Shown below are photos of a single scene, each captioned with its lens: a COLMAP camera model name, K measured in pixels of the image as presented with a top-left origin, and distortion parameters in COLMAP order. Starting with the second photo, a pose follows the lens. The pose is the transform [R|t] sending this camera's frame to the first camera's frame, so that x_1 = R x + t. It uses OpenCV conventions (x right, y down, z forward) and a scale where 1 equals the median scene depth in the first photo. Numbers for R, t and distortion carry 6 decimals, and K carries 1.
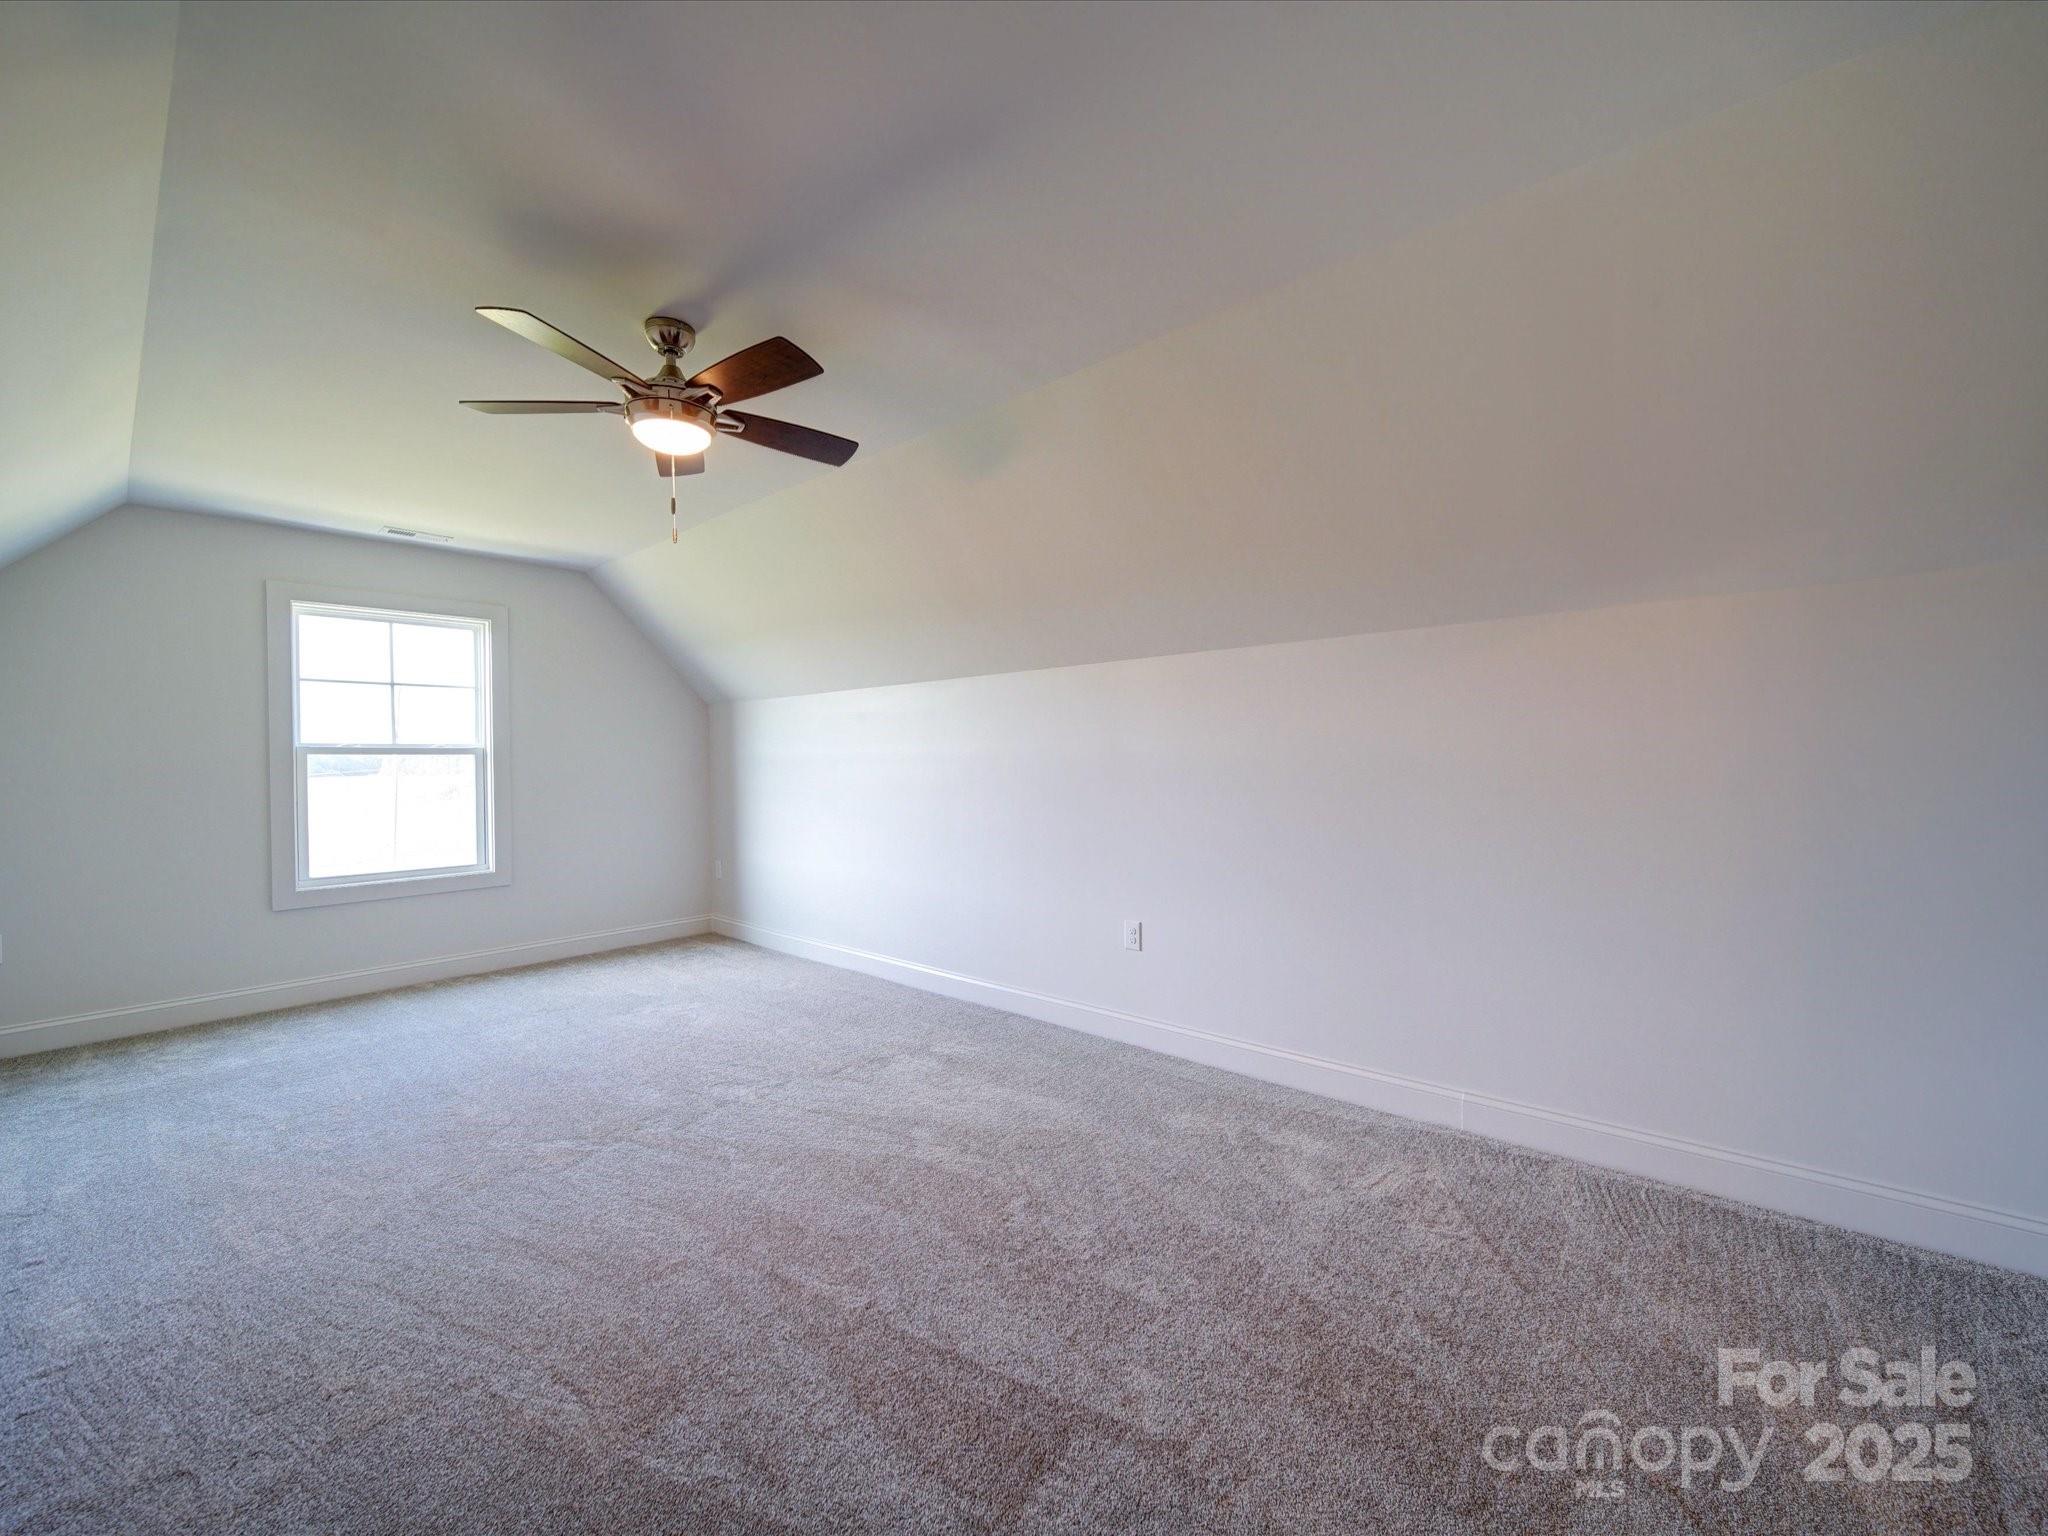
lens RADIAL K [[818.7, 0, 1019.9], [0, 818.7, 769.1], [0, 0, 1]] dist [0.007050, -0.001679]
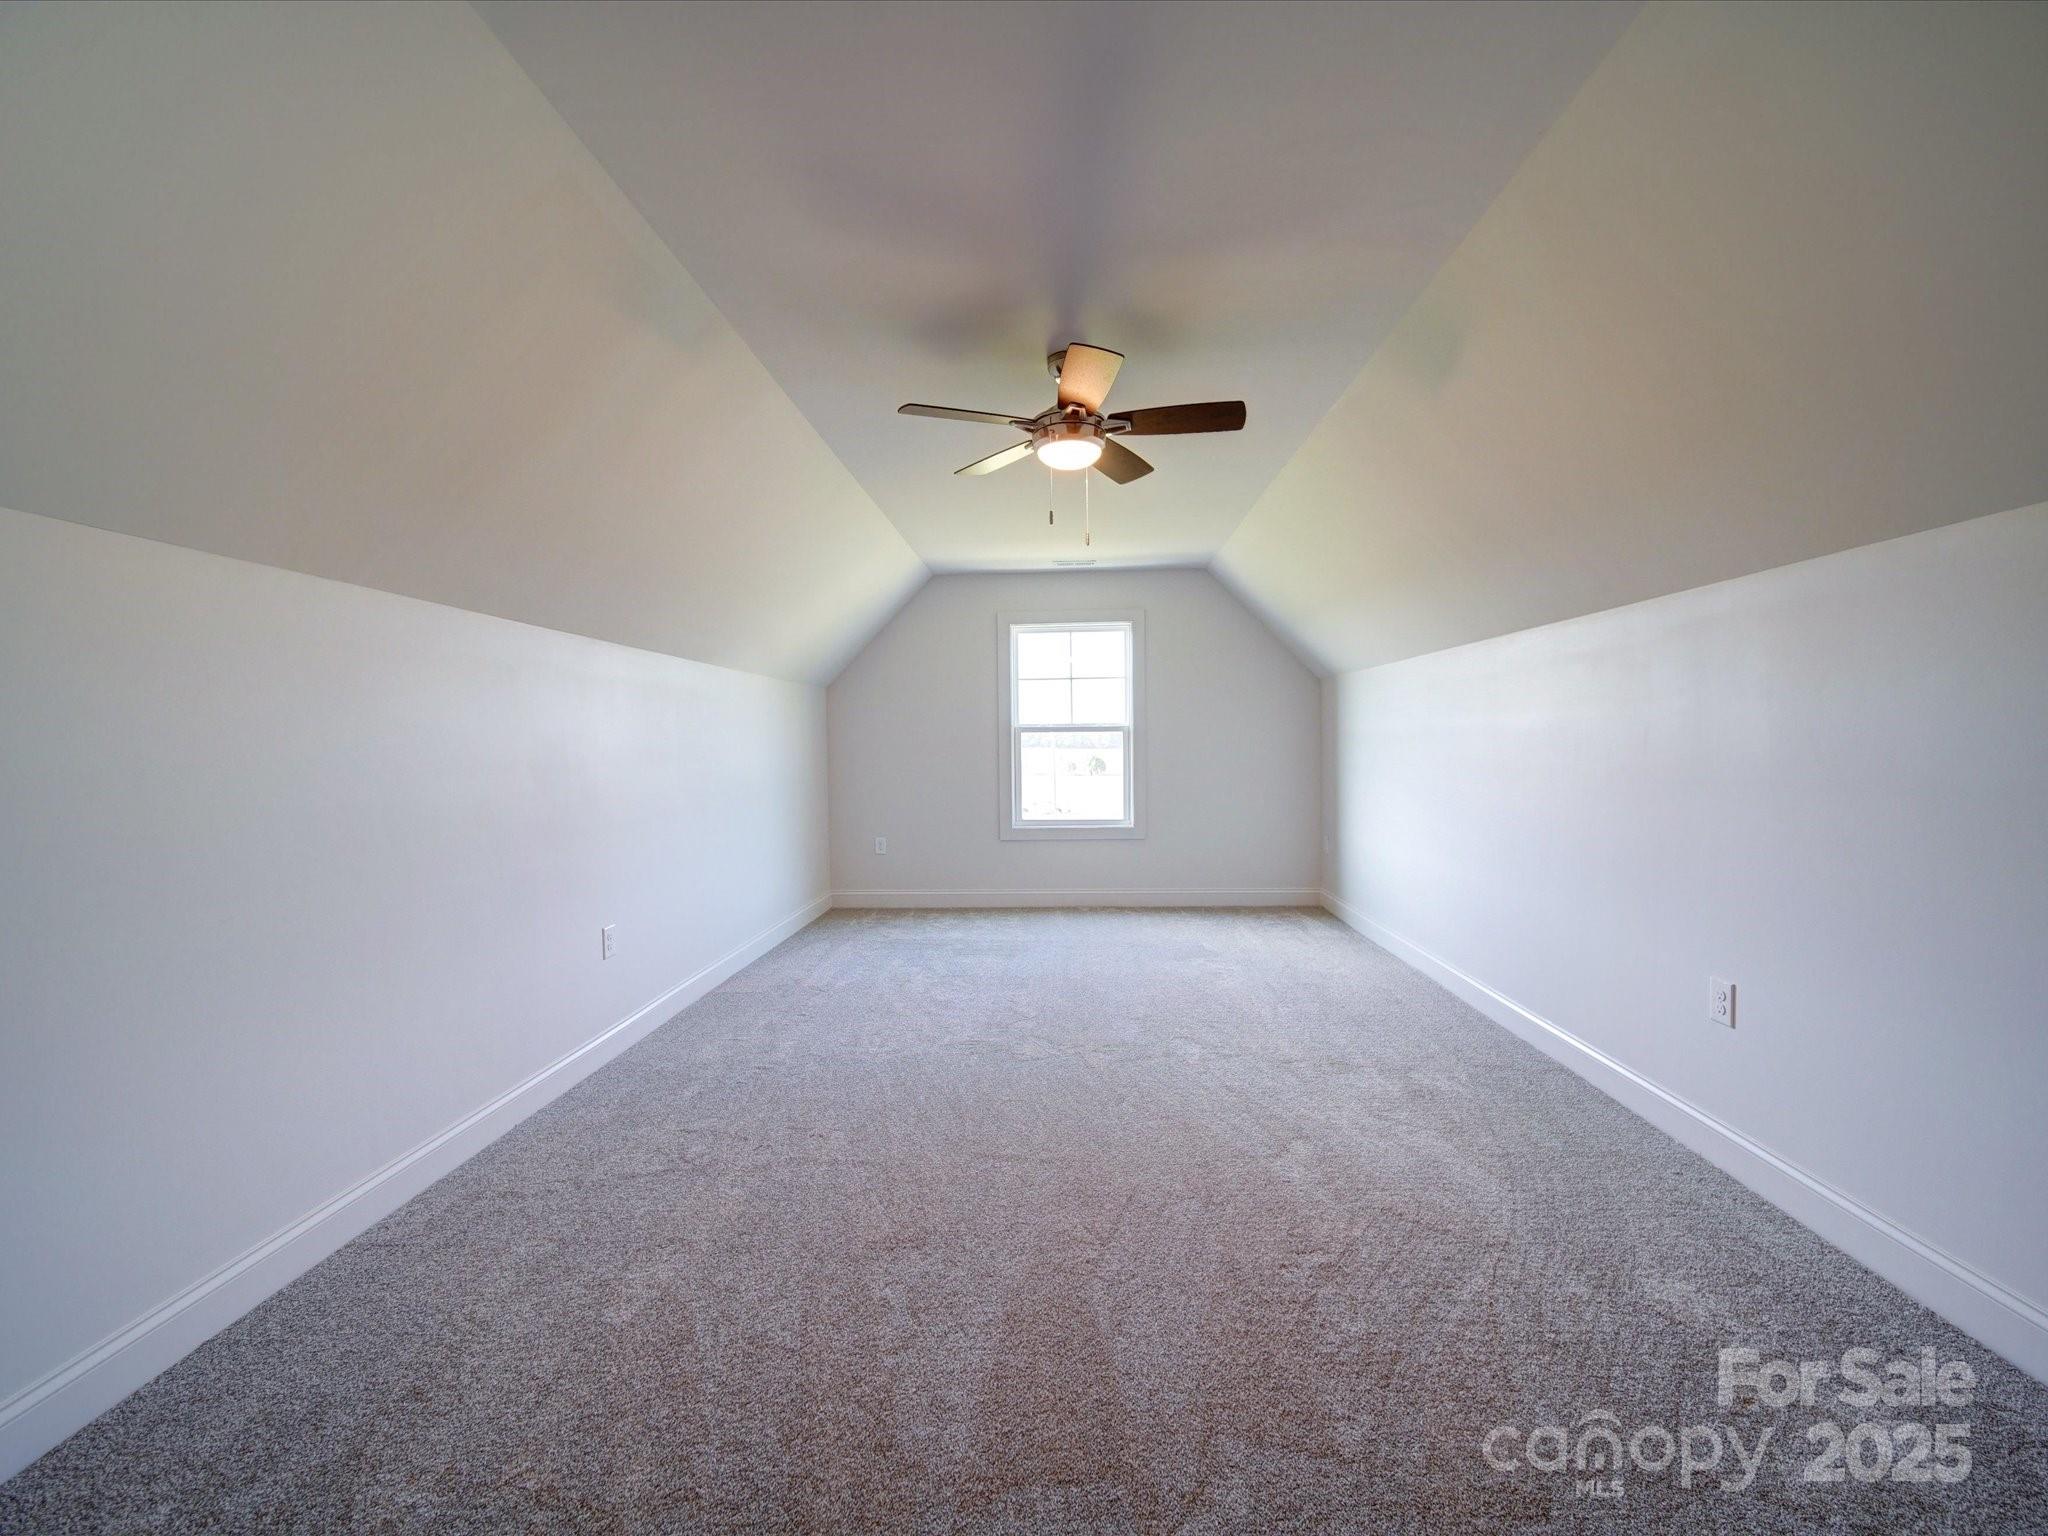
lens RADIAL K [[818.7, 0, 1033.8], [0, 818.7, 766.6], [0, 0, 1]] dist [0.007050, -0.001679]
pose [[0.631455, 0.027295, -0.774932, 0.239535], [-0.004221, 0.999486, 0.031765, -0.003780], [0.775401, -0.016788, 0.631246, 0.127220]]
